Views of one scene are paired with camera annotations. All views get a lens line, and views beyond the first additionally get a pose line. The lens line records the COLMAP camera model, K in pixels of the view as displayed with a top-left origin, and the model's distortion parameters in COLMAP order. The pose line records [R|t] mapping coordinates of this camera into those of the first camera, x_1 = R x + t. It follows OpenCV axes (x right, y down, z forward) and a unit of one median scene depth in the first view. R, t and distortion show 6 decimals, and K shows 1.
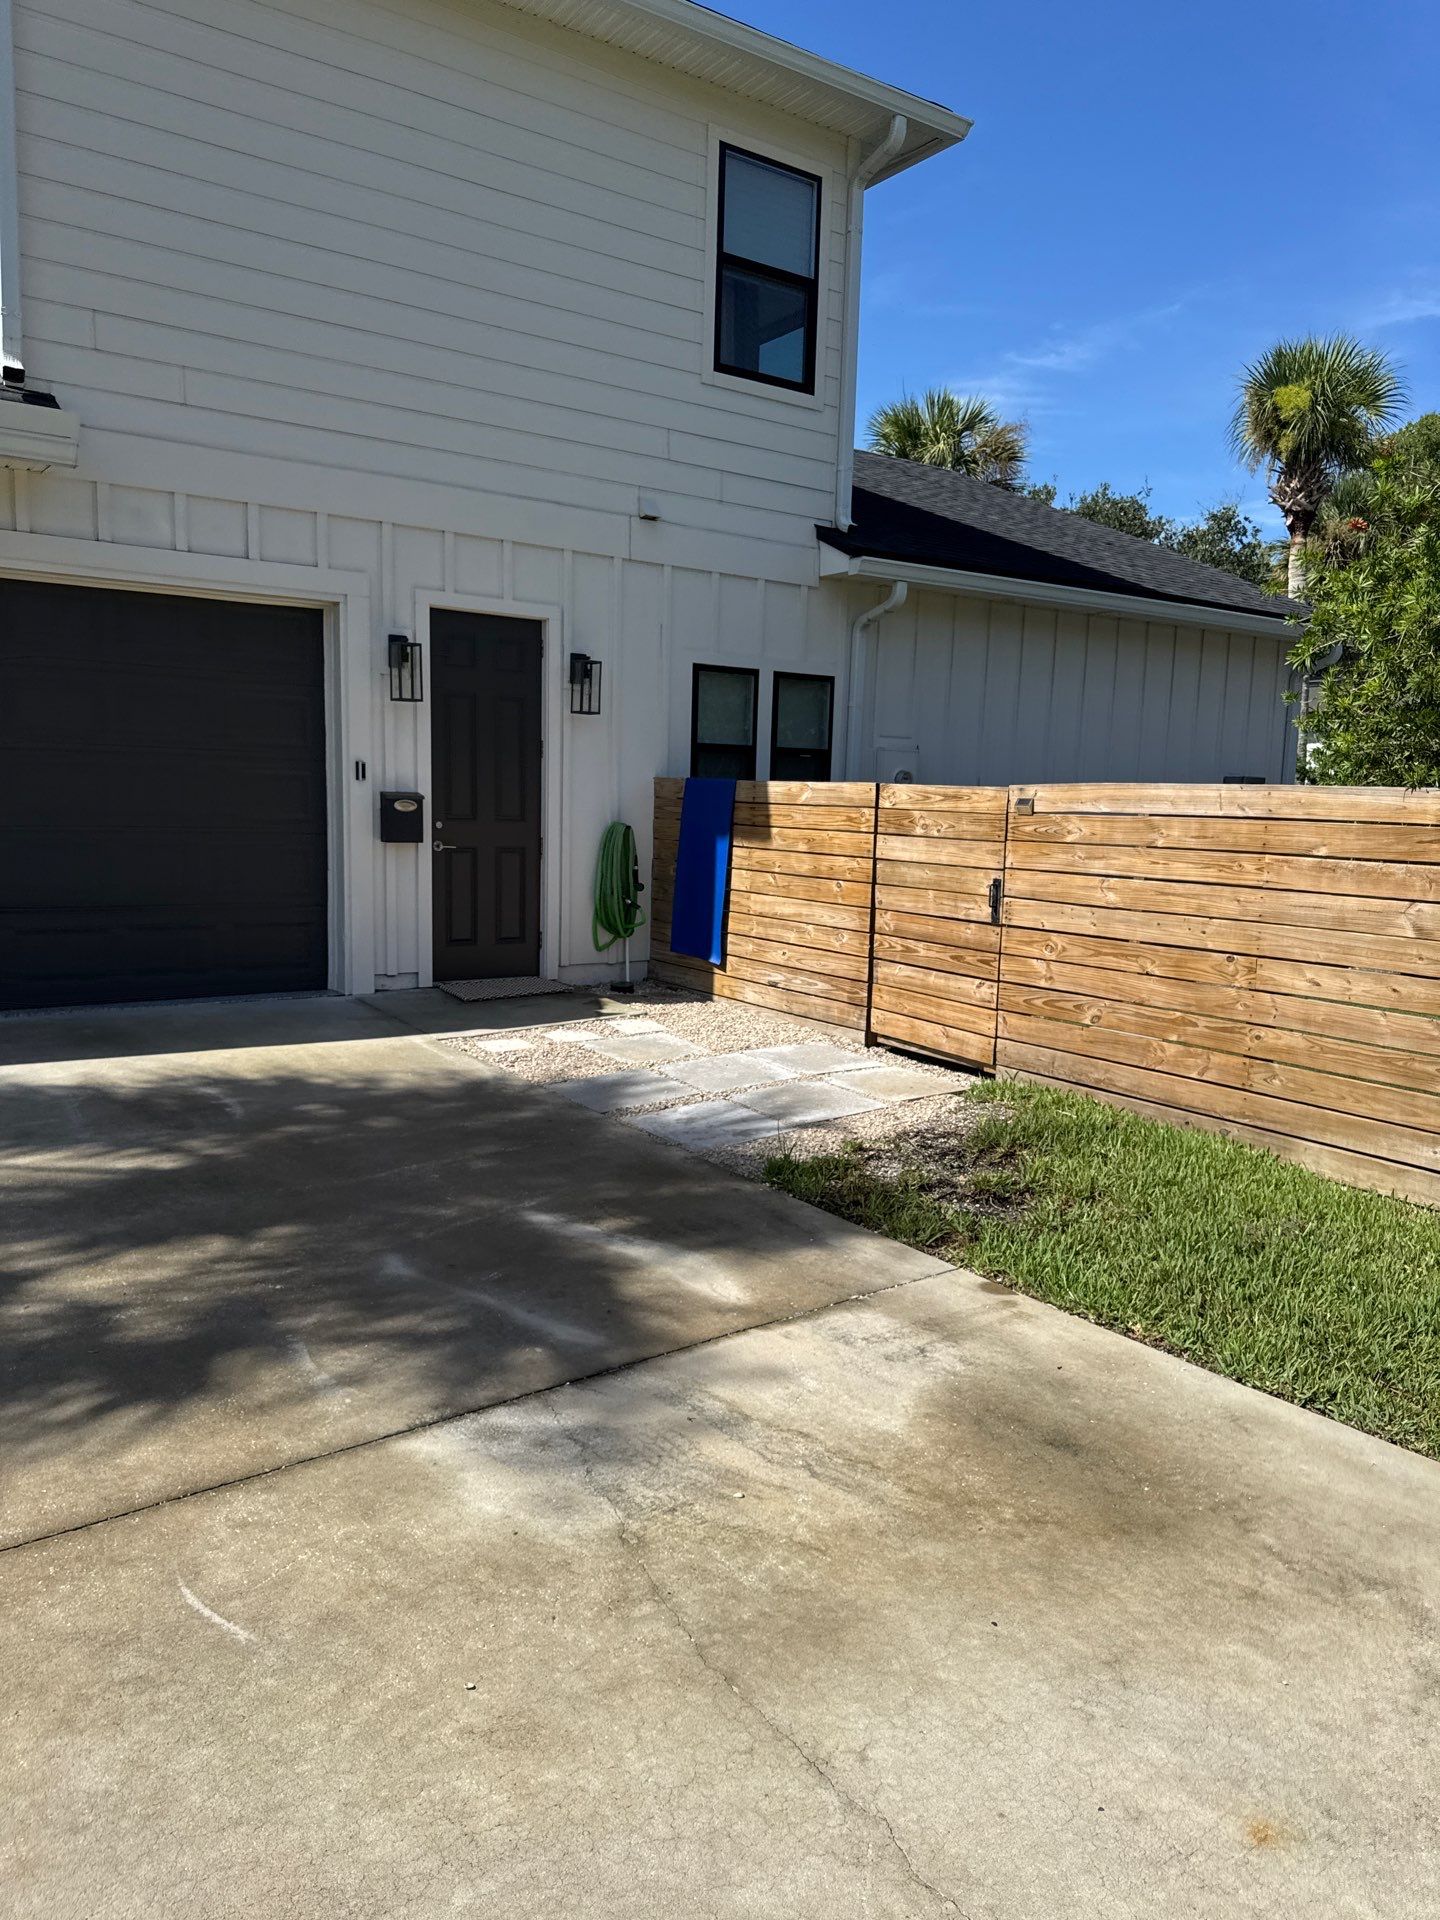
lens RADIAL K [[1359.9, 0, 723.5], [0, 1359.9, 965.3], [0, 0, 1]] dist [0.198503, -0.403193]
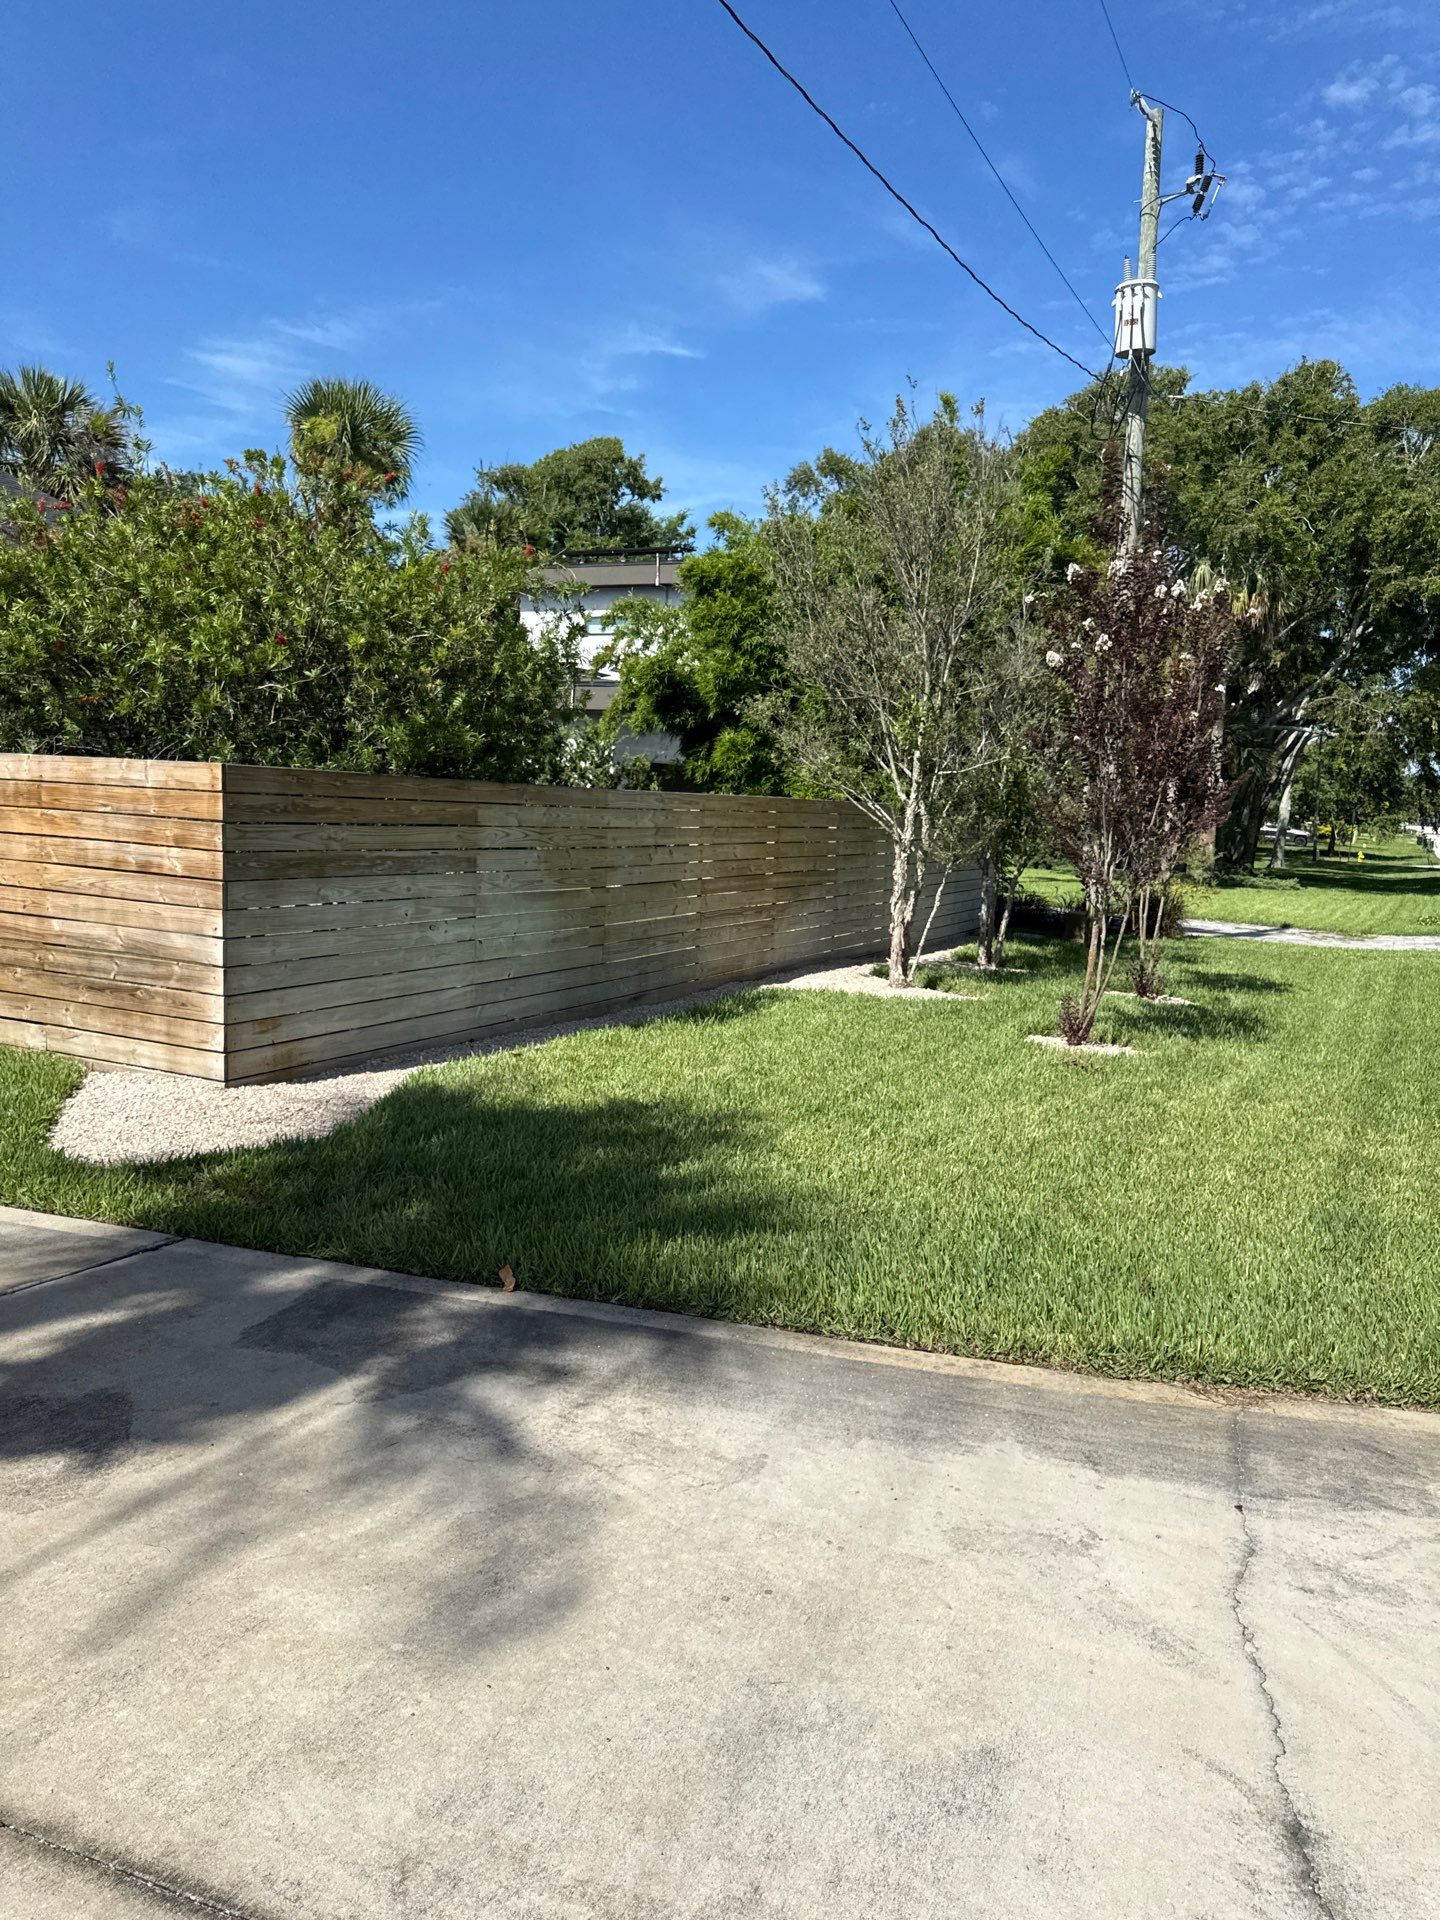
lens RADIAL K [[1362.8, 0, 728.4], [0, 1362.8, 955.6], [0, 0, 1]] dist [0.149913, -0.267380]
pose [[0.885601, -0.054201, 0.461274, 0.312424], [0.049662, 0.998524, 0.021984, 0.057504], [-0.461785, 0.003439, 0.886985, -0.418324]]
